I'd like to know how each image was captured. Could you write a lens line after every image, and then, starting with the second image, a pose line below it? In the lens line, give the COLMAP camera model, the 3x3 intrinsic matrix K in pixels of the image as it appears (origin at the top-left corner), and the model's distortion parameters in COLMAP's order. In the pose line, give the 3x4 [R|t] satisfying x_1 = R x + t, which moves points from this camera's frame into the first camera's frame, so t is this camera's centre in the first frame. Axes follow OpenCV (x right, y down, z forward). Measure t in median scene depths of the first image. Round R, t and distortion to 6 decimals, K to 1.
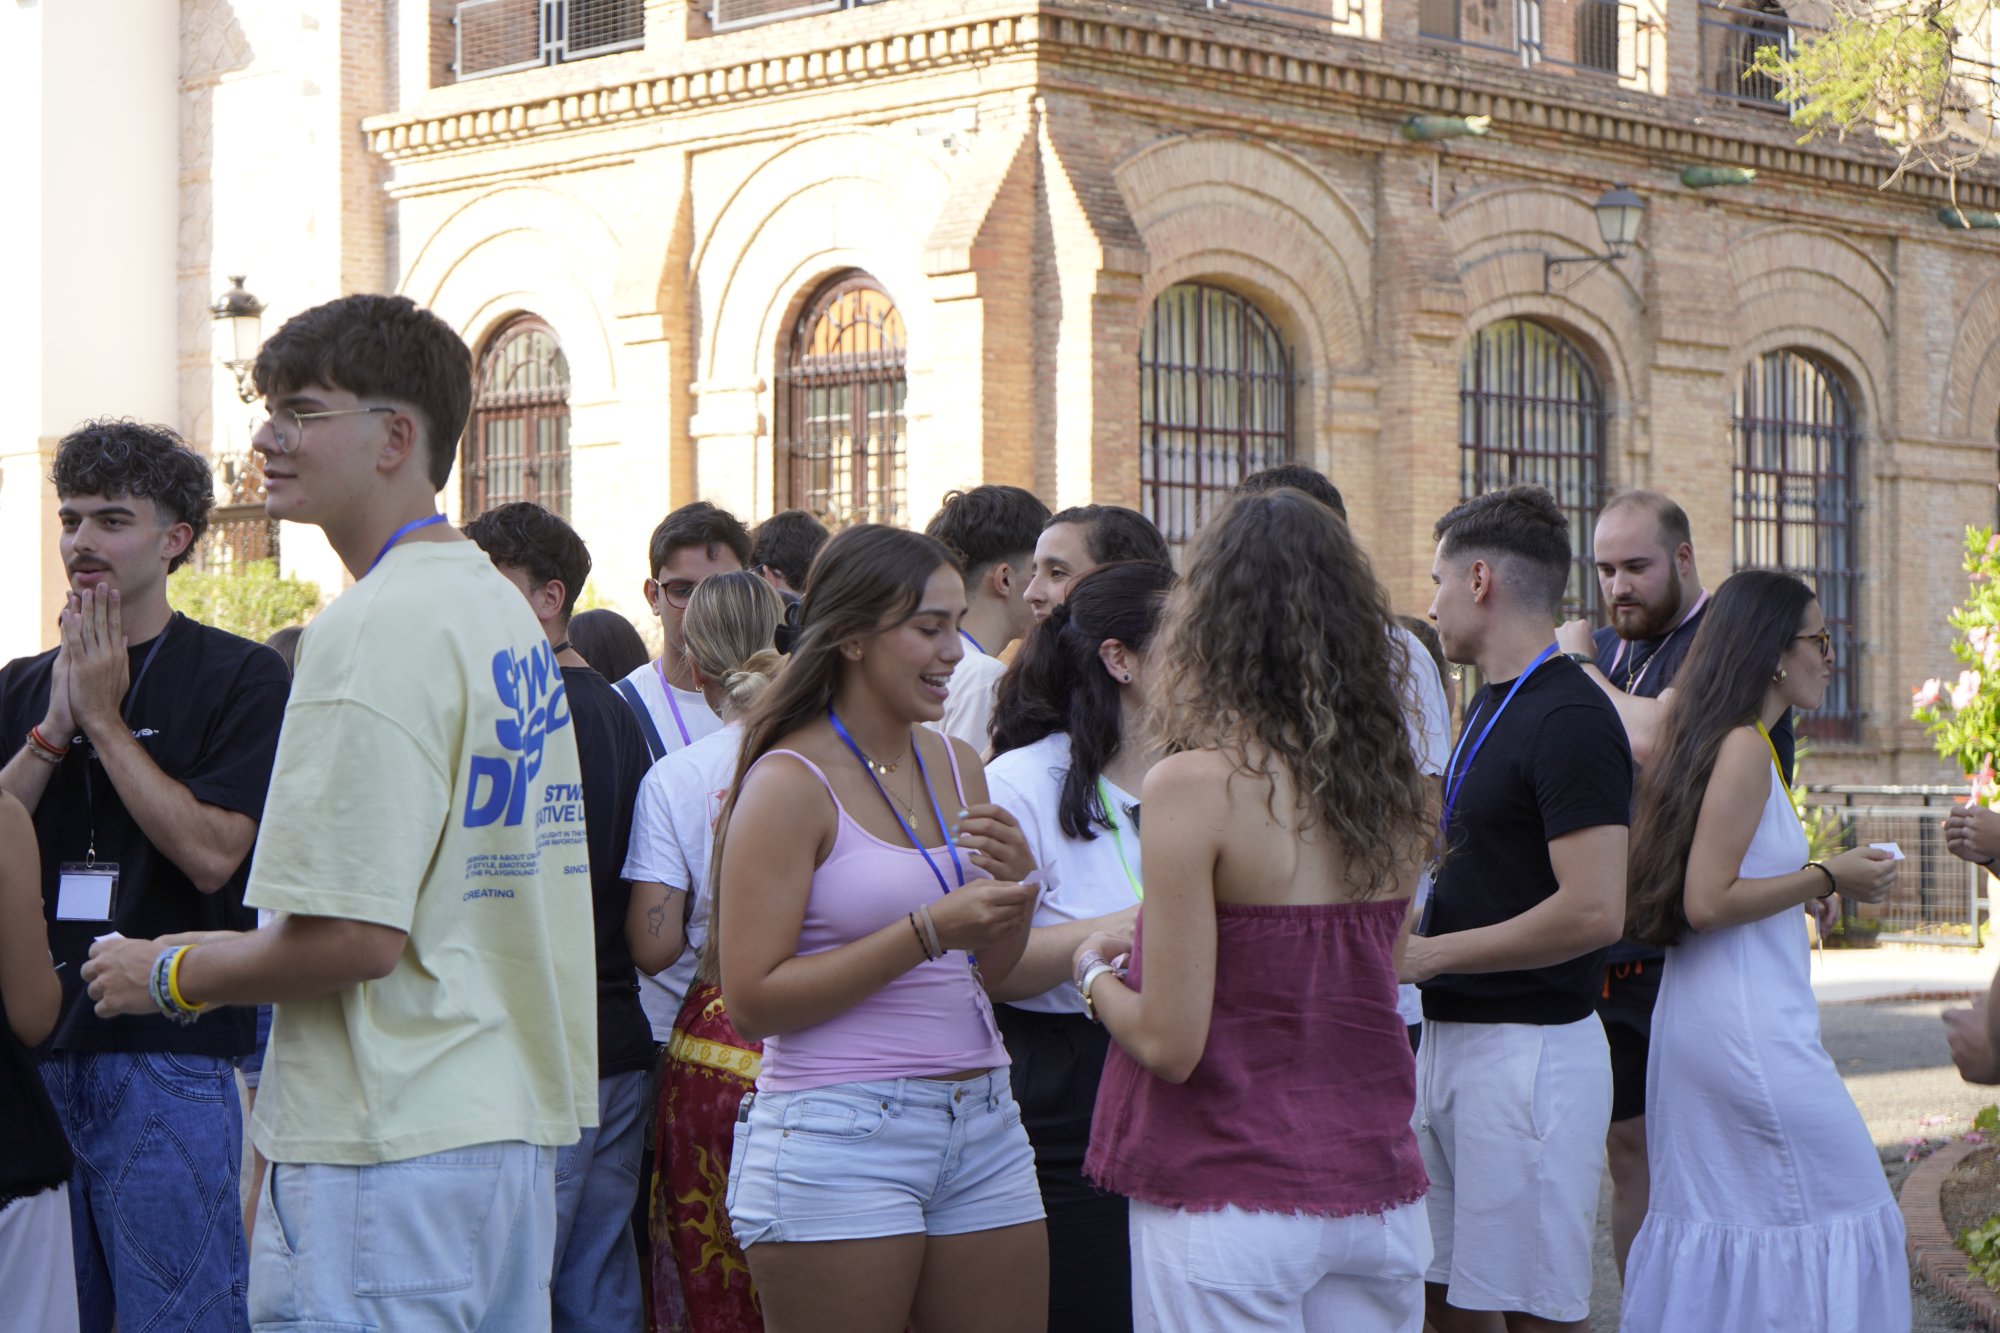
lens RADIAL K [[3534.1, 0, 1000.3], [0, 3534.1, 668.1], [0, 0, 1]] dist [0.026365, 0.320559]
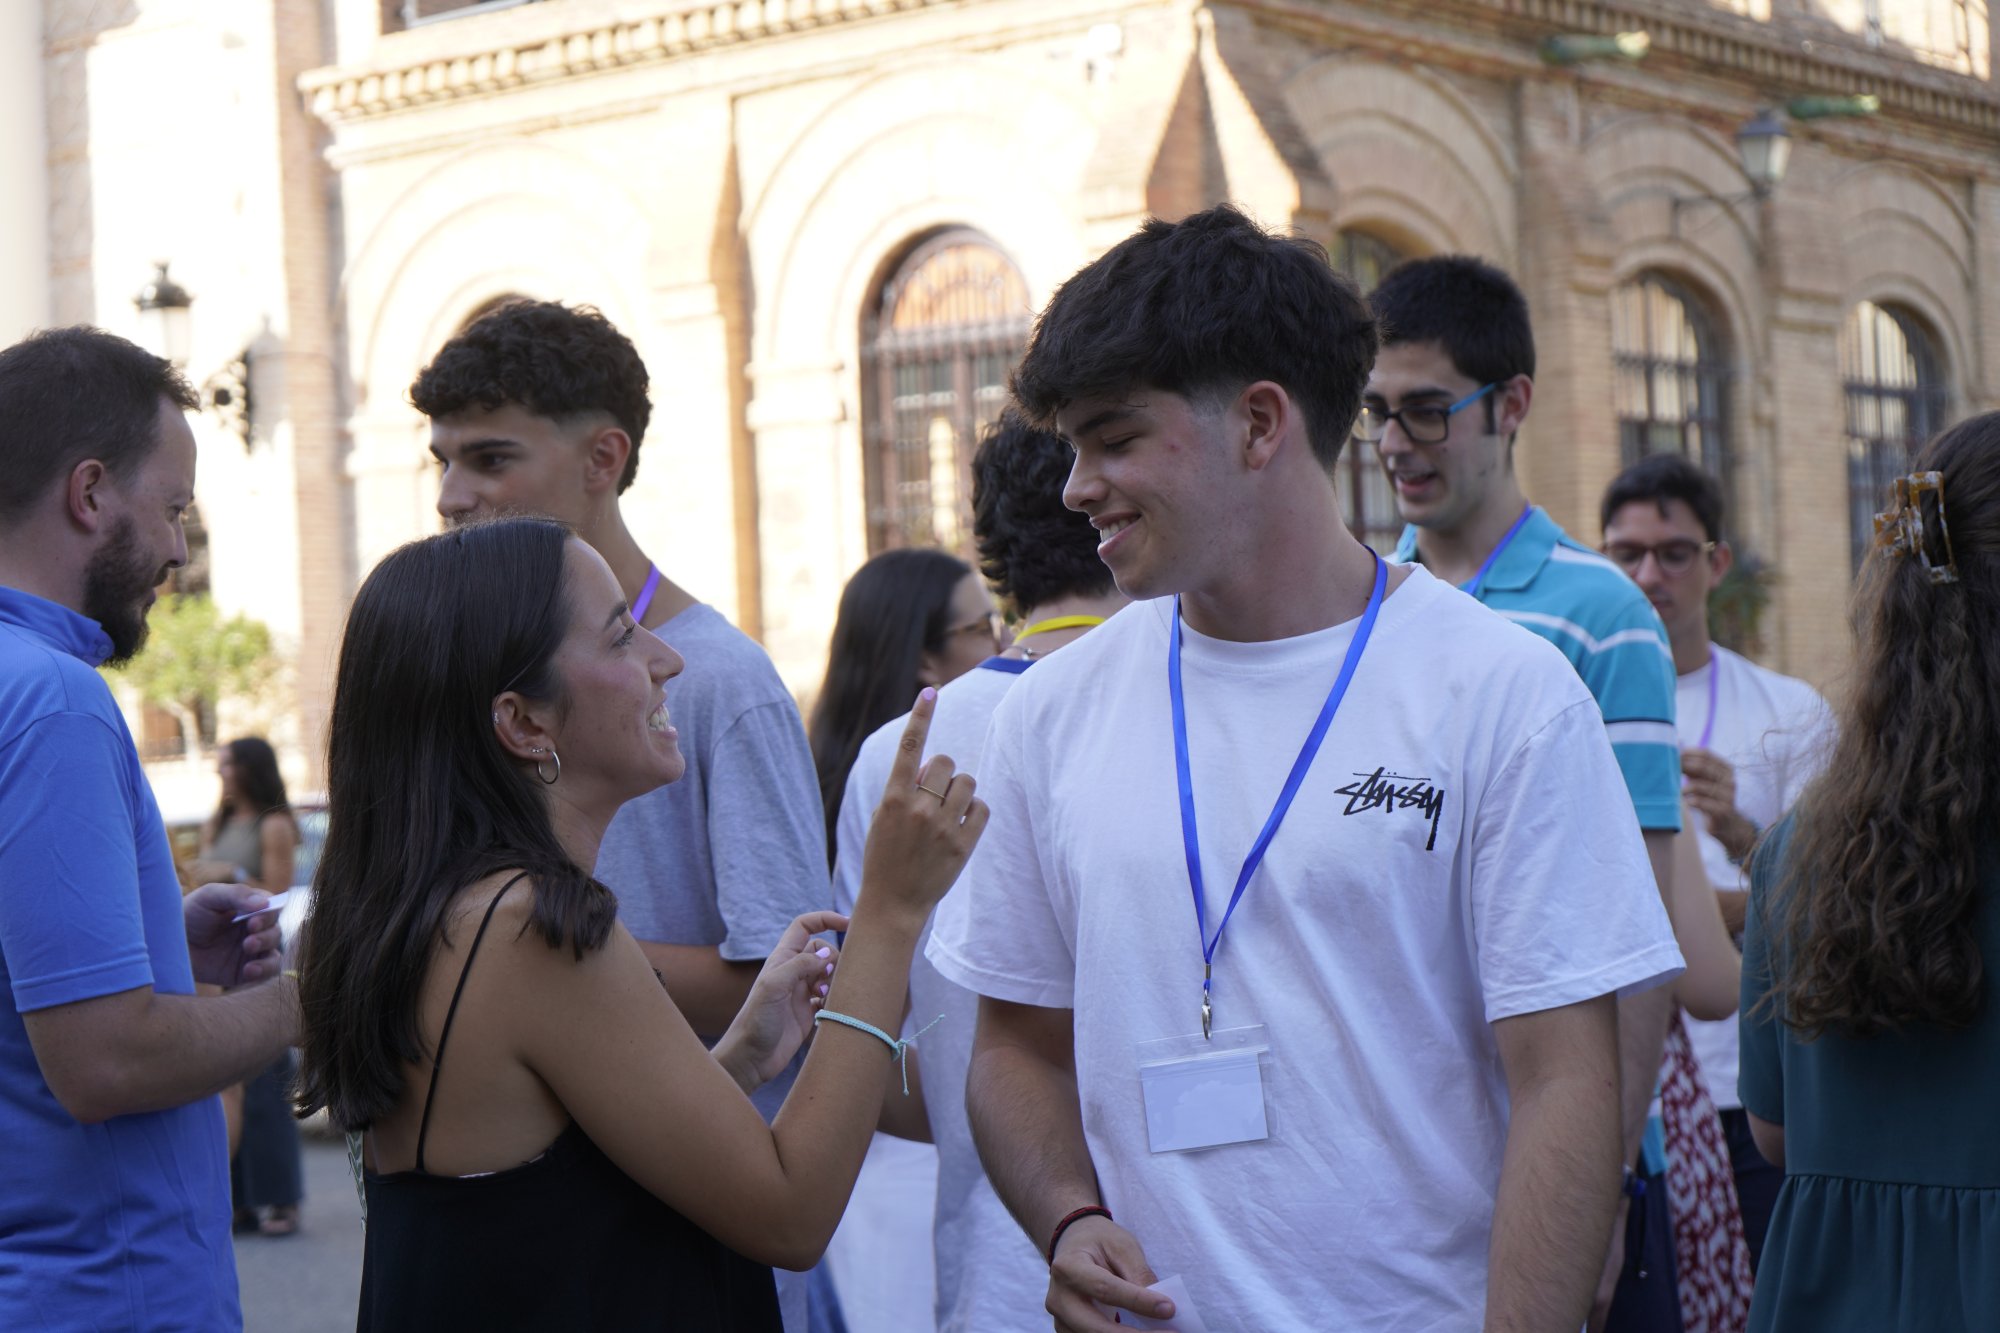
lens RADIAL K [[3534.1, 0, 1000.3], [0, 3534.1, 668.1], [0, 0, 1]] dist [0.026365, 0.320559]
pose [[0.991399, -0.041223, 0.124214, -0.128942], [0.042610, 0.999055, -0.008528, 0.001982], [-0.123745, 0.013747, 0.992219, 0.140182]]
